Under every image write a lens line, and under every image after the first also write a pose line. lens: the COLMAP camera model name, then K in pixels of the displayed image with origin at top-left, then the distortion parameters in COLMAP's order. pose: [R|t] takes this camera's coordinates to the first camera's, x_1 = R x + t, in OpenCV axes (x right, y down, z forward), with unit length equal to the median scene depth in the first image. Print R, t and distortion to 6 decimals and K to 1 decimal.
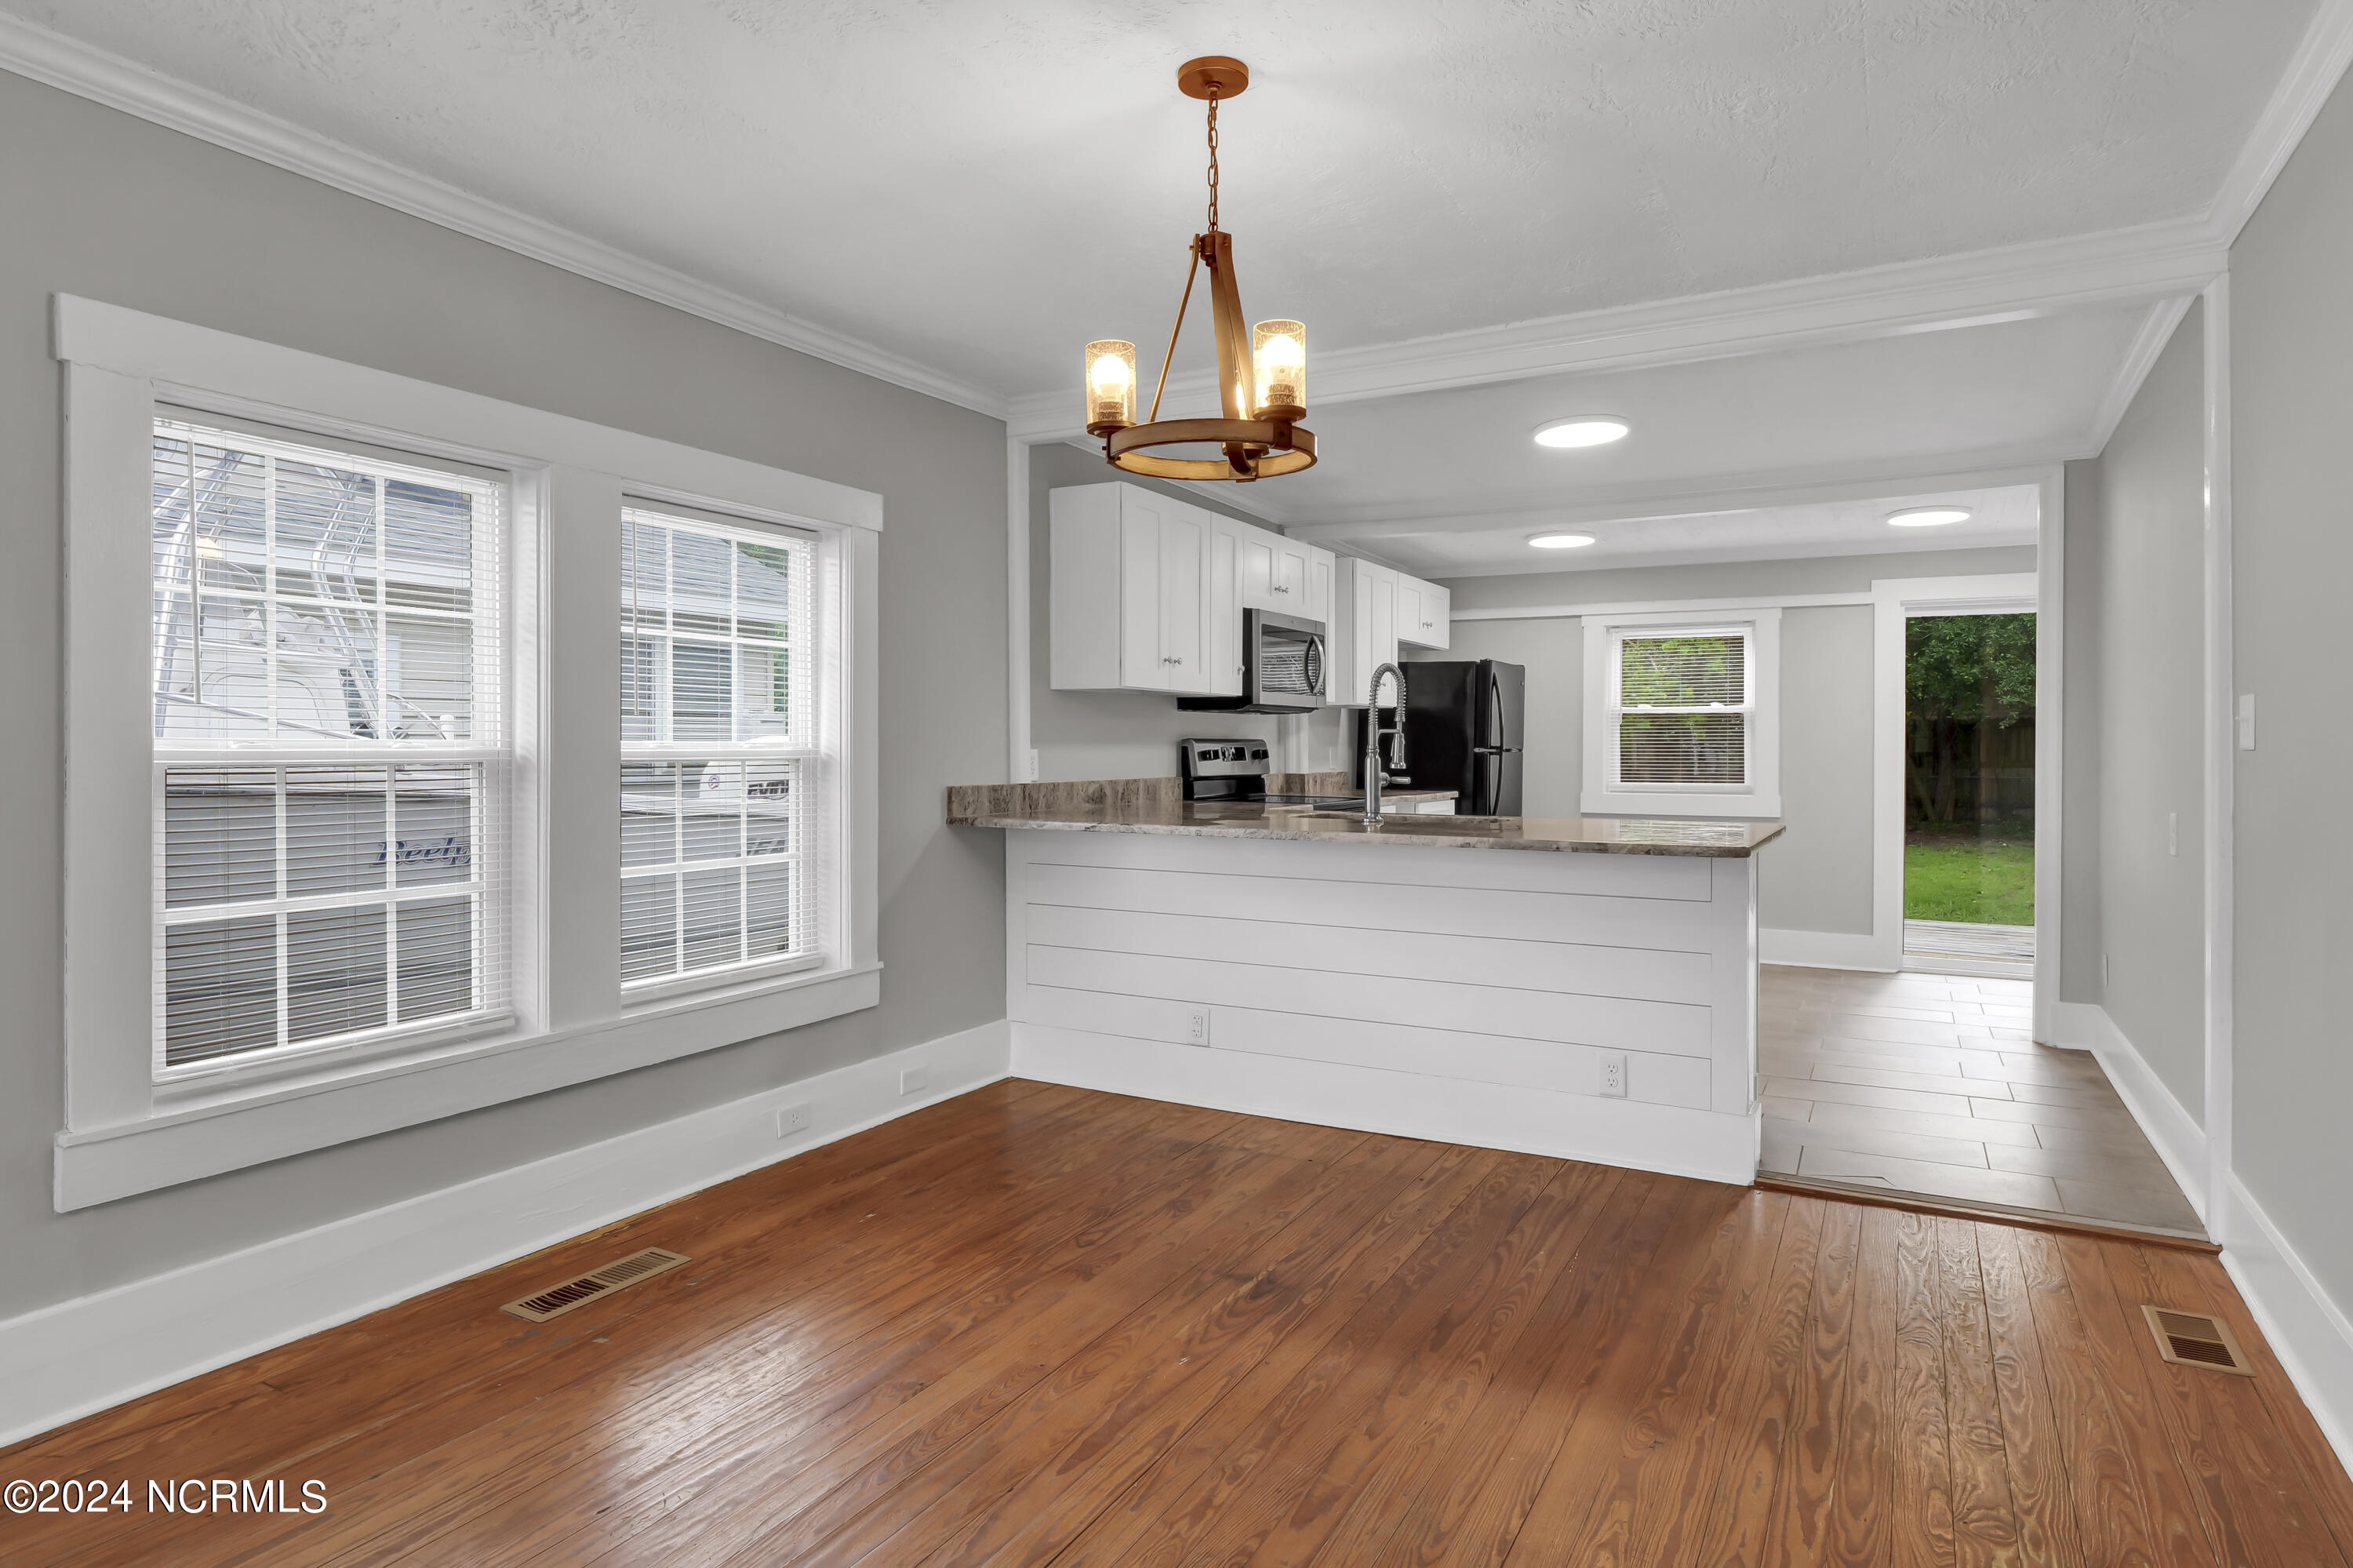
lens RADIAL K [[1329.0, 0, 1177.1], [0, 1329.0, 751.7], [0, 0, 1]] dist [0.005464, 0.000206]
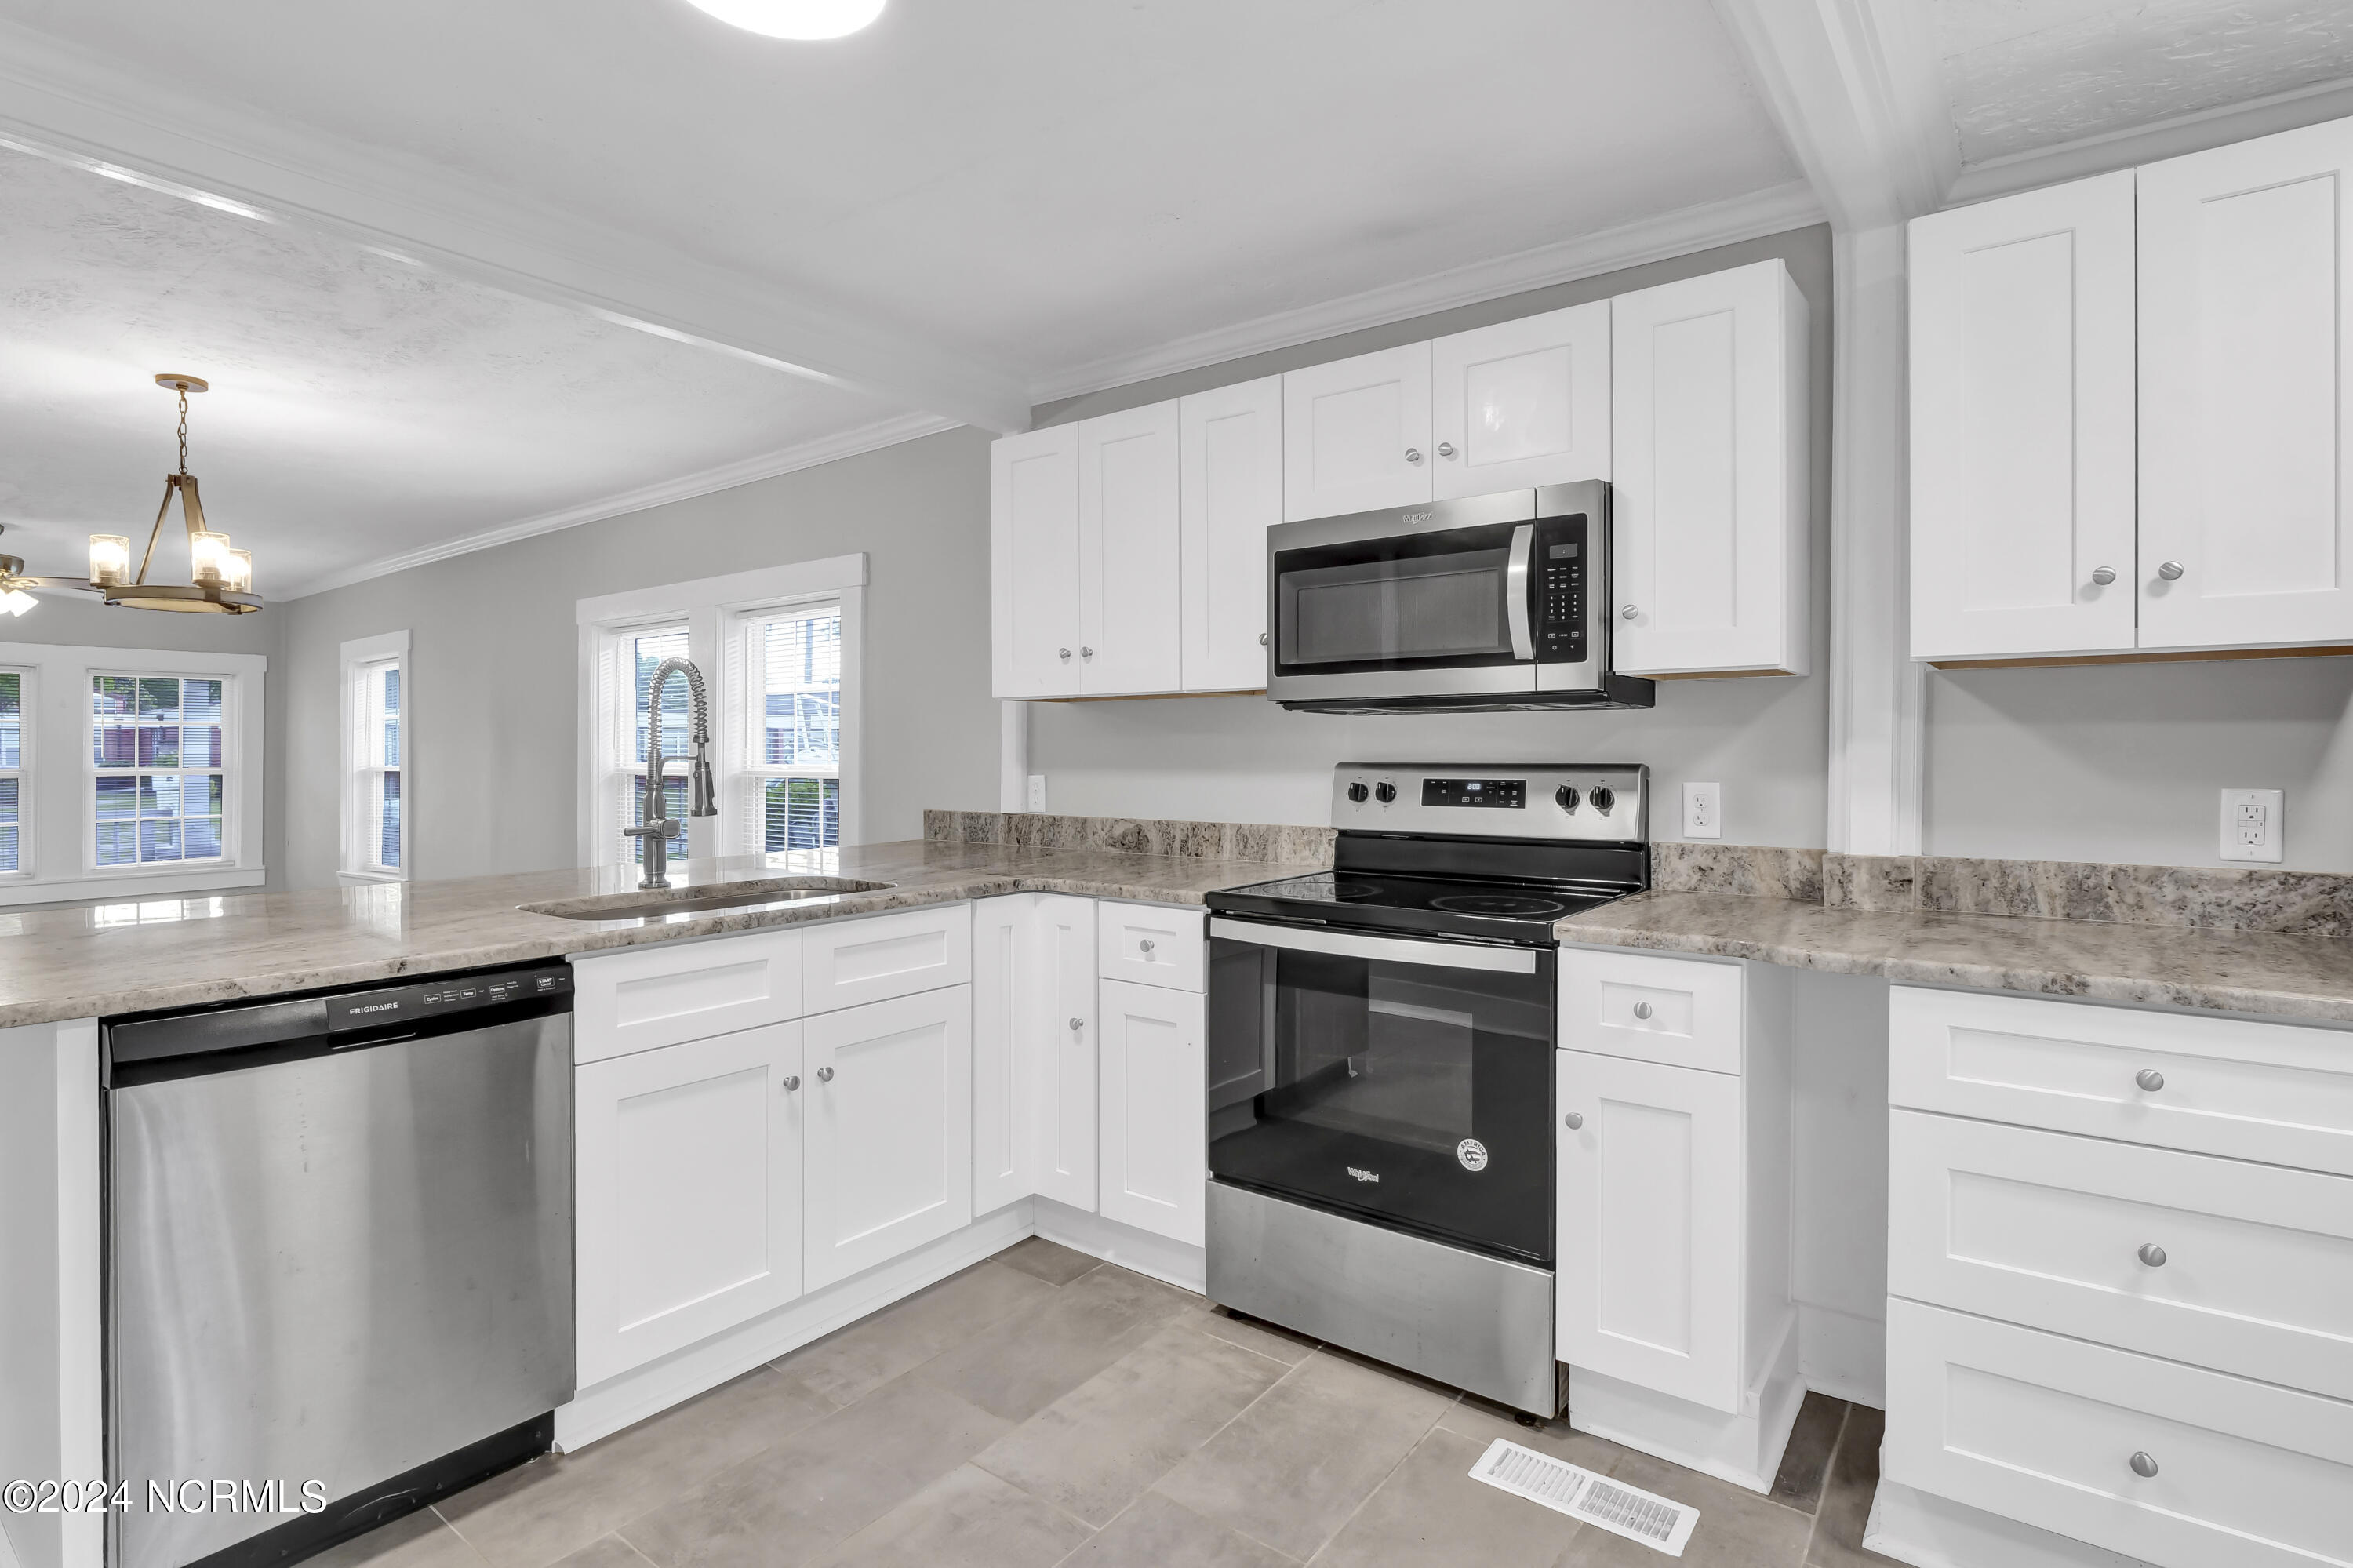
lens RADIAL K [[1169.3, 0, 1173.4], [0, 1169.3, 757.4], [0, 0, 1]] dist [-0.000702, -0.007518]
pose [[-0.155976, 0.005493, -0.987746, 0.579894], [-0.001419, 0.999982, 0.005785, -0.016641], [0.987760, 0.002304, -0.155966, 1.109972]]
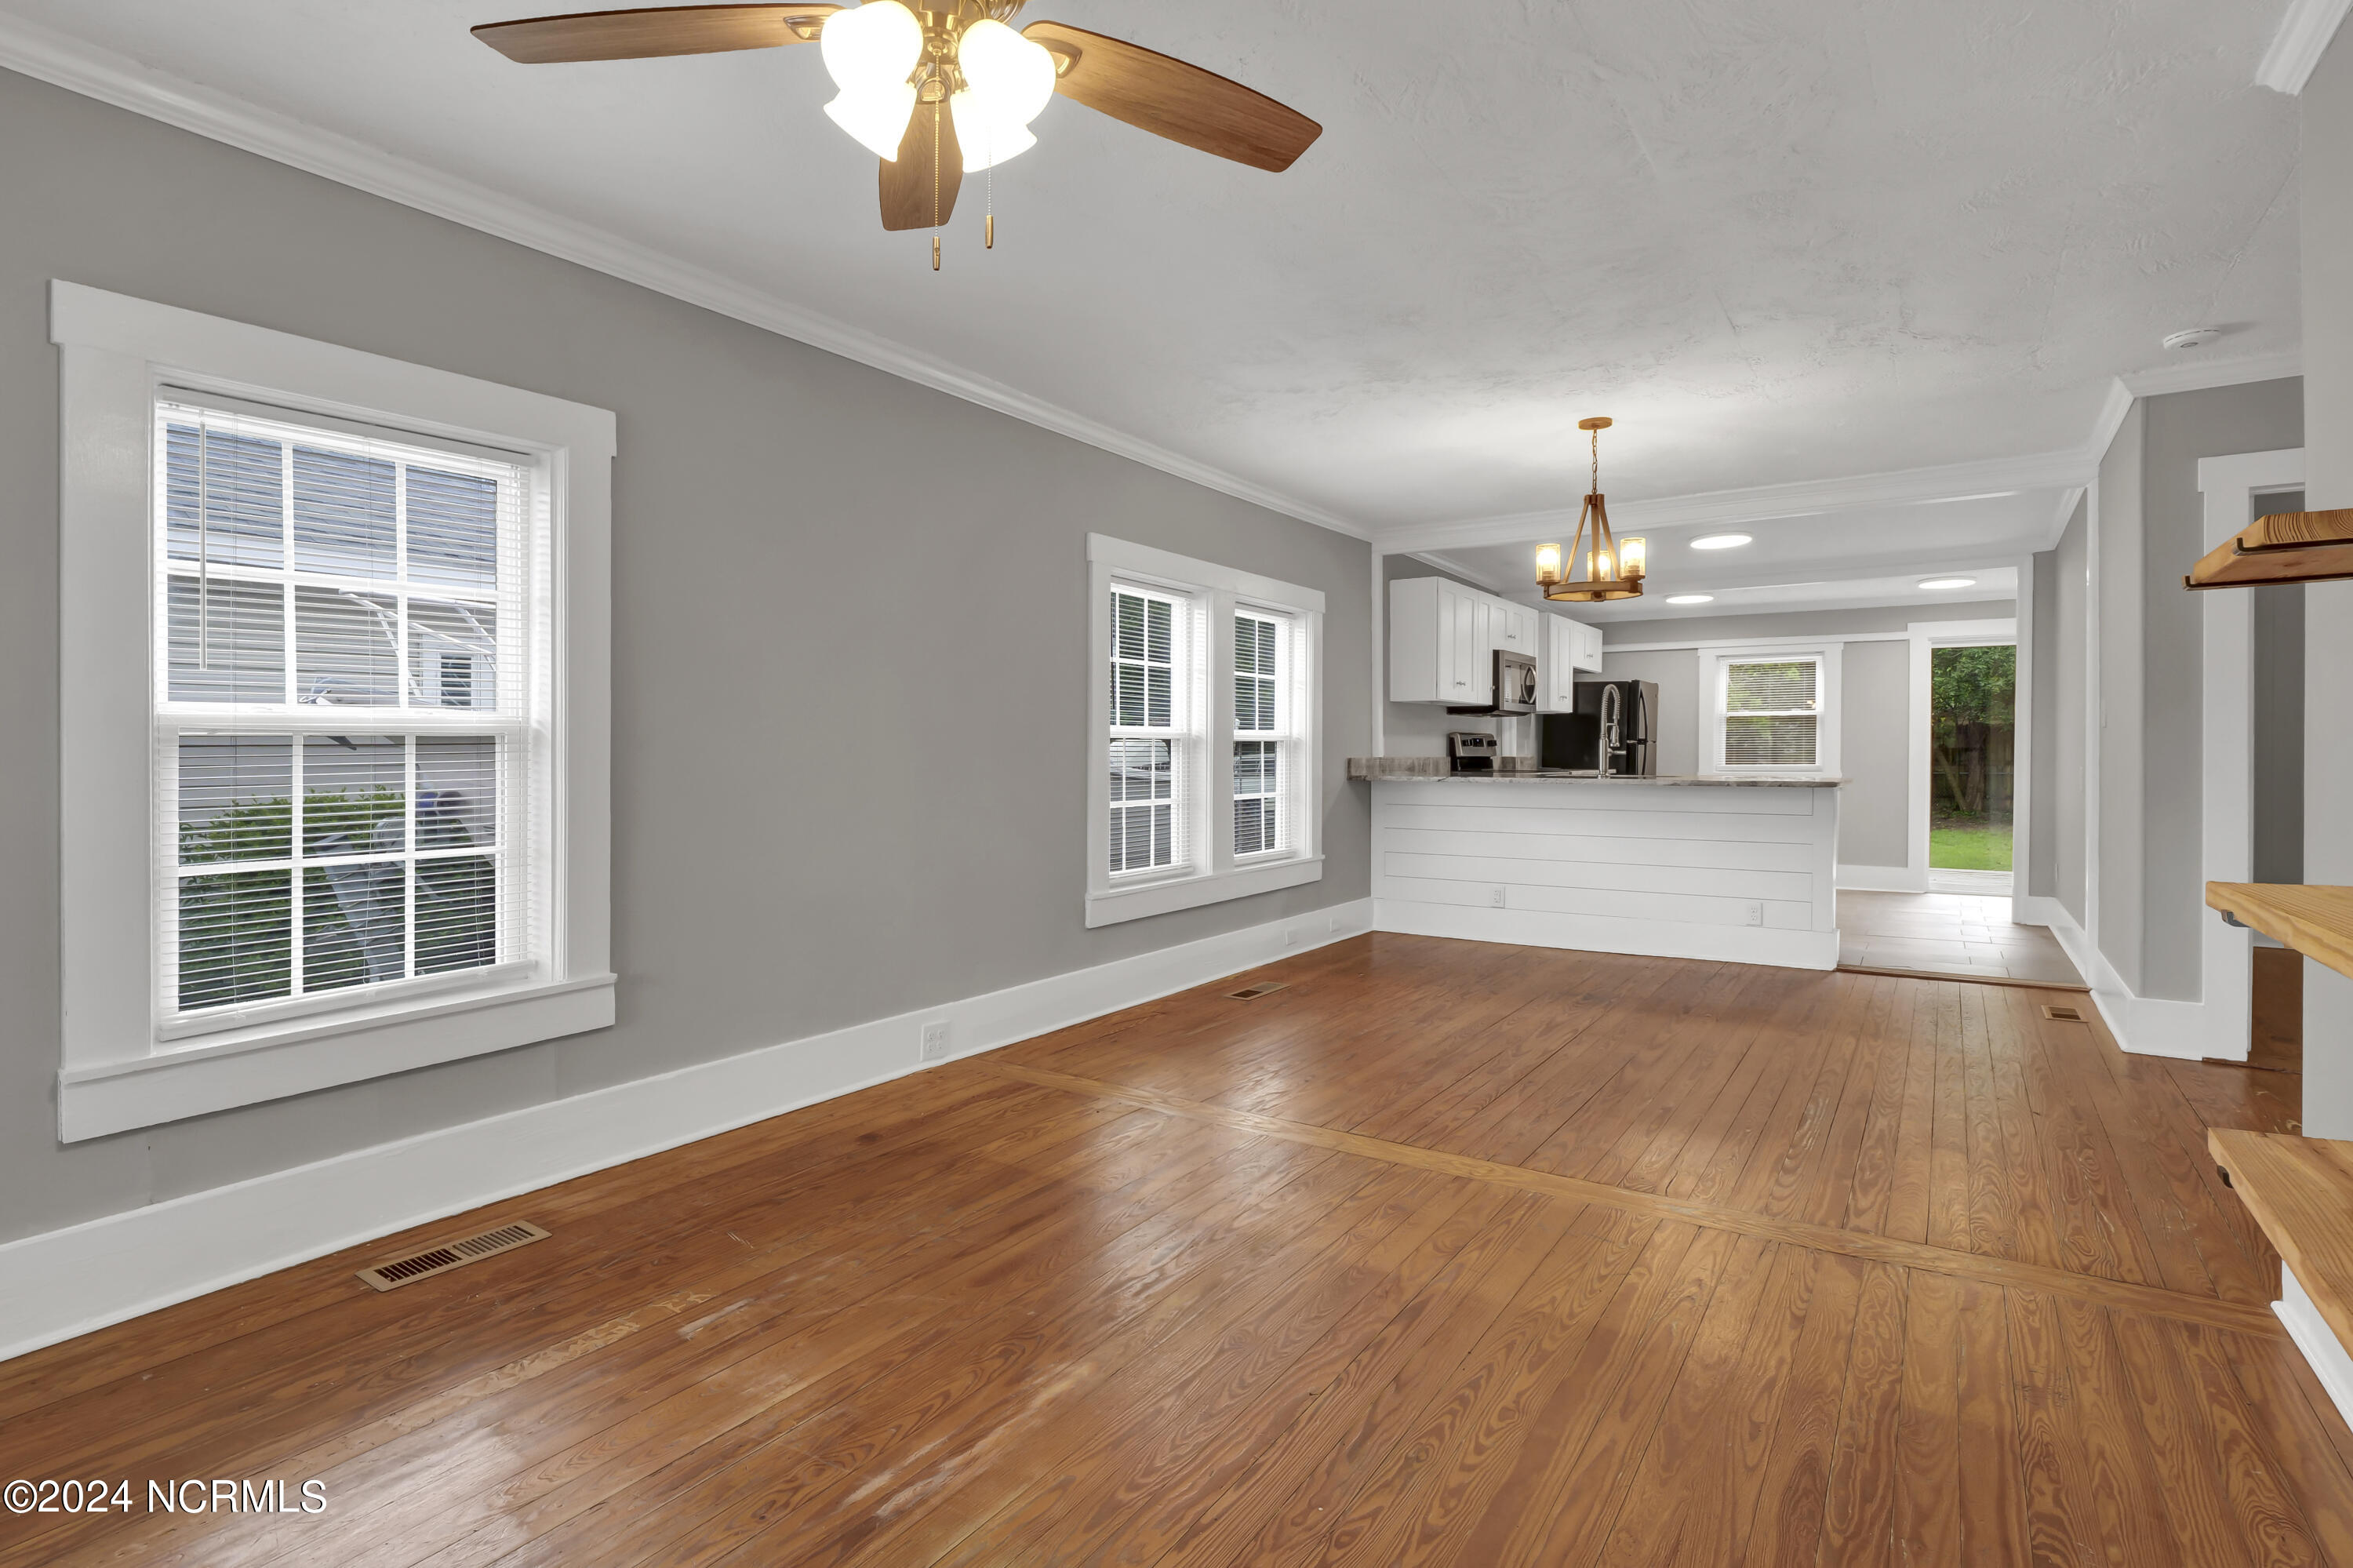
lens RADIAL K [[1151.2, 0, 1183.7], [0, 1151.2, 768.7], [0, 0, 1]] dist [-0.015567, -0.000379]
pose [[0.996298, -0.001519, -0.085948, -0.213346], [0.002409, 0.999945, 0.010252, 0.020408], [0.085928, -0.010421, 0.996247, -0.420827]]
